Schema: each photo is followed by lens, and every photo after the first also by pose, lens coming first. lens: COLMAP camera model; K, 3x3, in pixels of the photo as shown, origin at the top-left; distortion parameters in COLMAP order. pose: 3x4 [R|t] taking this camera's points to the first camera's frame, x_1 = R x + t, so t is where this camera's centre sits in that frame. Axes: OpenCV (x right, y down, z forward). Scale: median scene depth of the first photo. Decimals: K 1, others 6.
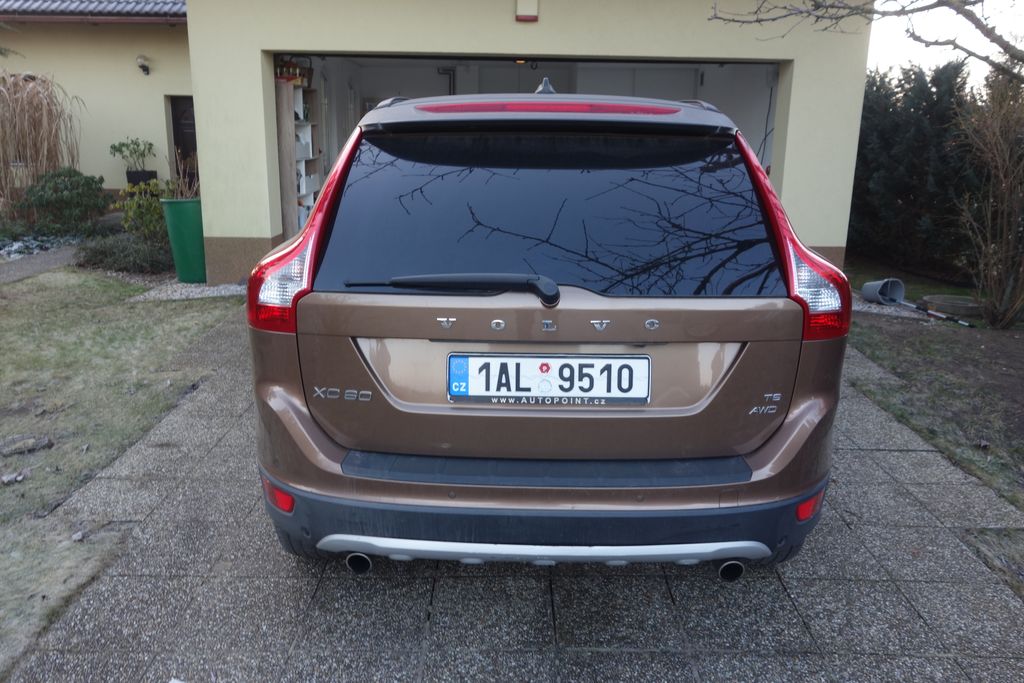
lens RADIAL K [[799.4, 0, 508.5], [0, 799.4, 339.8], [0, 0, 1]] dist [0.012942, -0.003642]
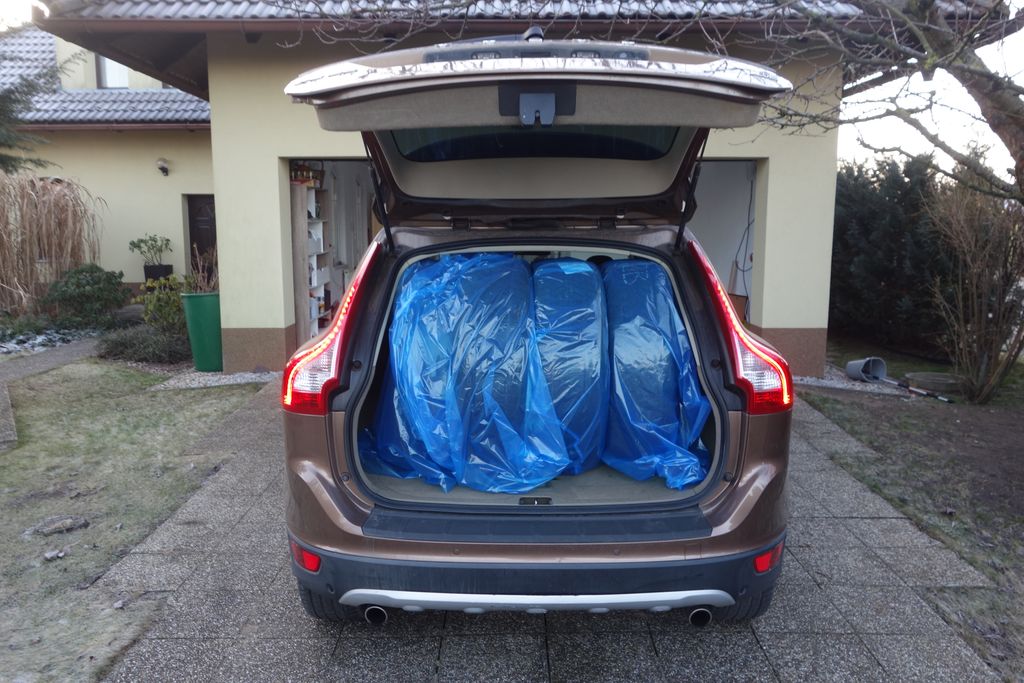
lens RADIAL K [[799.4, 0, 506.0], [0, 799.4, 337.3], [0, 0, 1]] dist [0.012942, -0.003642]
pose [[0.999850, -0.015878, -0.006976, 0.007670], [0.015046, 0.994216, -0.106337, 0.003605], [0.008624, 0.106216, 0.994306, -0.101045]]
